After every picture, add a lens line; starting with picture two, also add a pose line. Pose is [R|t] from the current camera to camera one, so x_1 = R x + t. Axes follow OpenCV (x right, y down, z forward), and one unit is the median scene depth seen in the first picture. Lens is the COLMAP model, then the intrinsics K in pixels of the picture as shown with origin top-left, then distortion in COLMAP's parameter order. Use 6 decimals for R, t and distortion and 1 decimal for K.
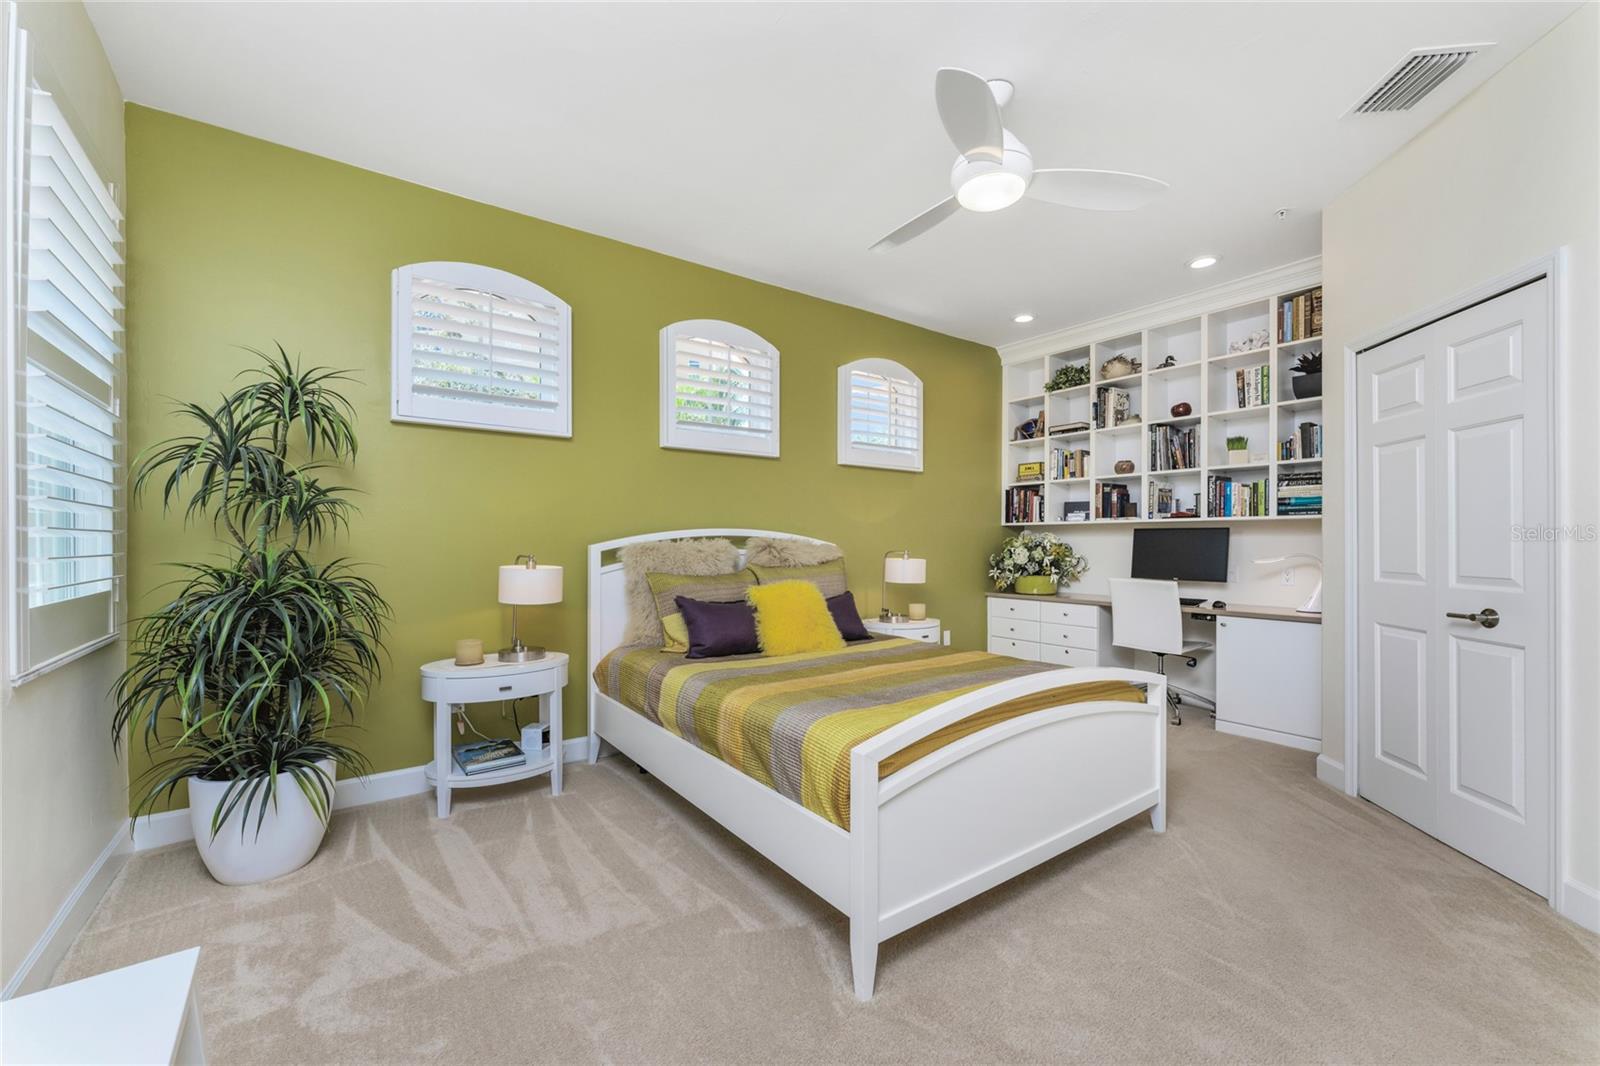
lens RADIAL K [[643.7, 0, 798.1], [0, 643.7, 543.5], [0, 0, 1]] dist [0.002697, 0.000204]
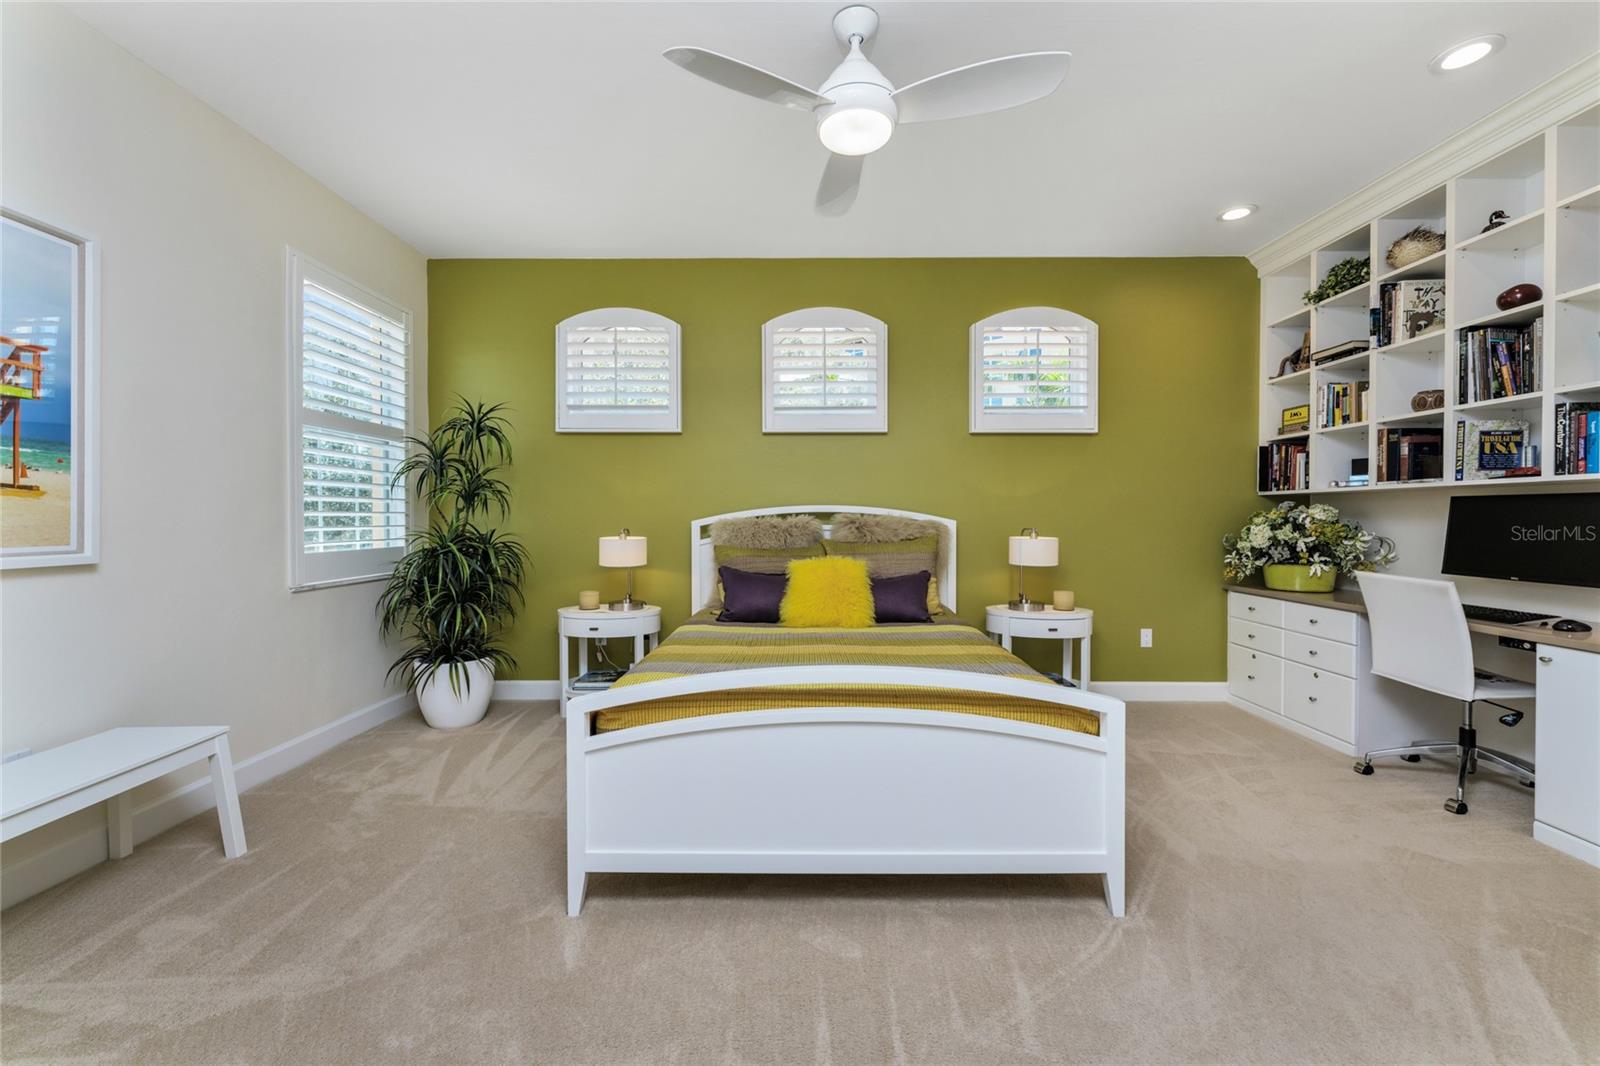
lens RADIAL K [[642.0, 0, 798.8], [0, 642.0, 523.8], [0, 0, 1]] dist [-0.000340, 0.000277]
pose [[0.803210, 0.005262, -0.595673, 0.400862], [-0.000699, 0.999969, 0.007890, -0.000839], [0.595696, -0.005921, 0.803188, 0.116999]]
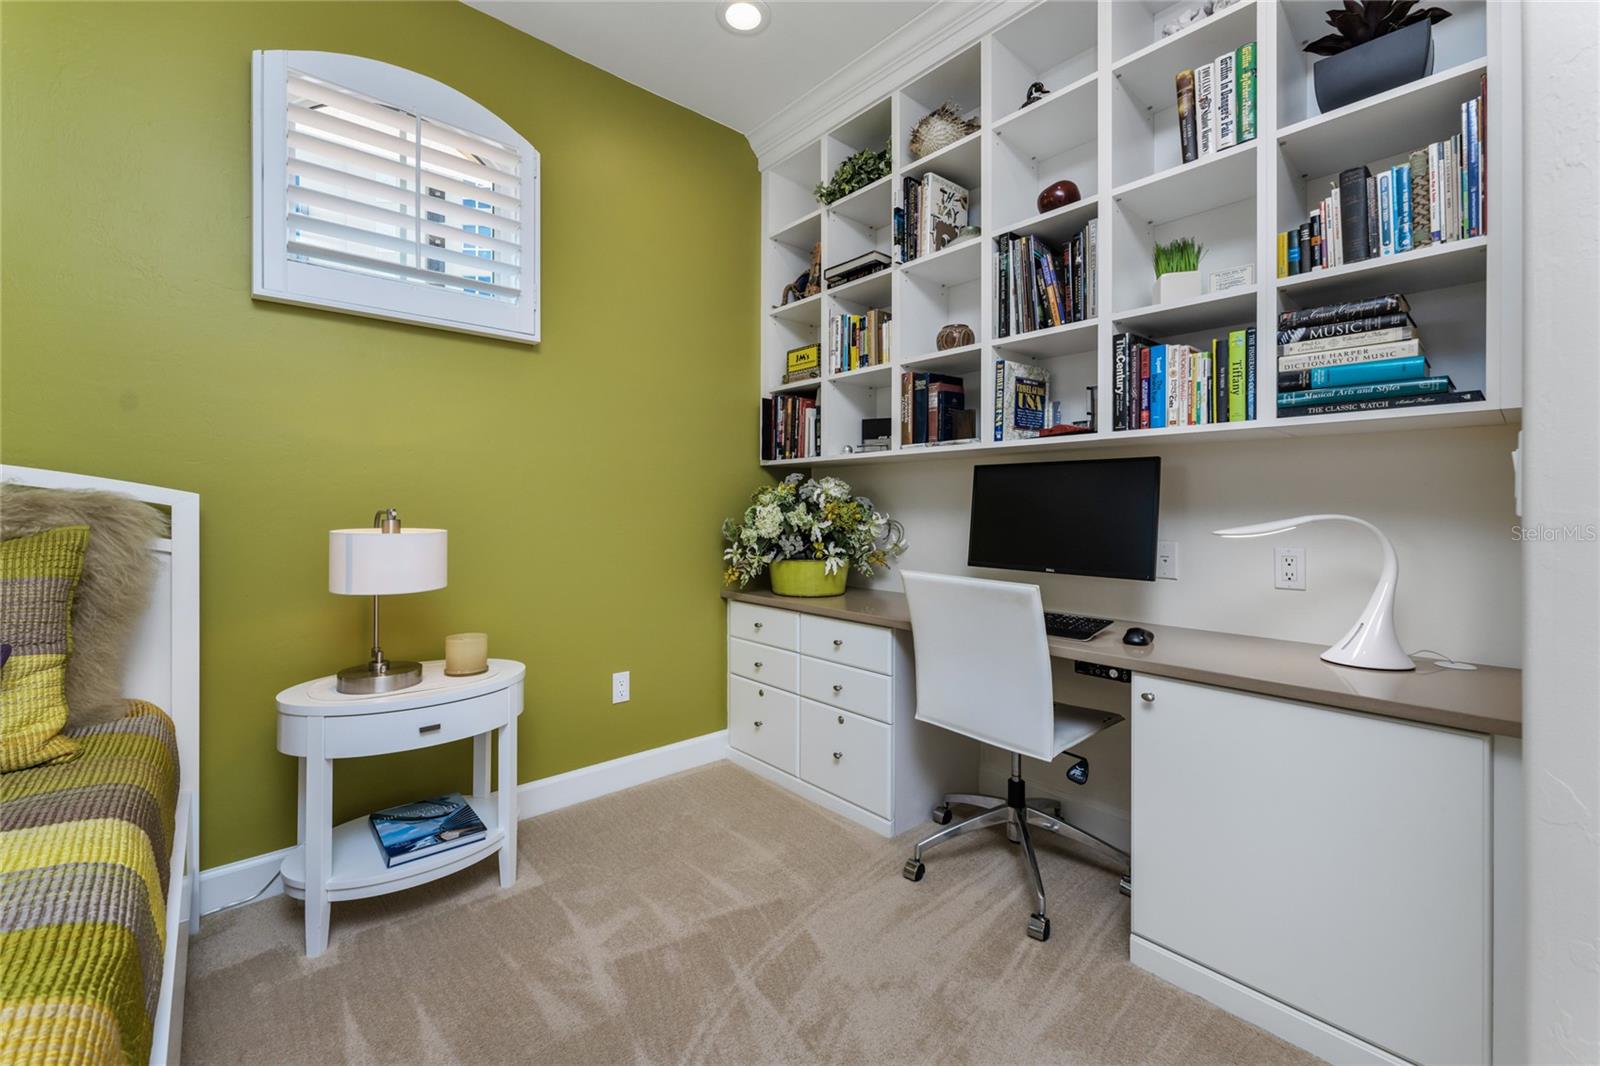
lens RADIAL K [[653.9, 0, 794.9], [0, 653.9, 507.4], [0, 0, 1]] dist [-0.000038, -0.000036]
pose [[0.995666, -0.000031, 0.093006, 0.355348], [0.000192, 0.999998, -0.001729, 0.009979], [-0.093006, 0.001739, 0.995664, 0.542151]]
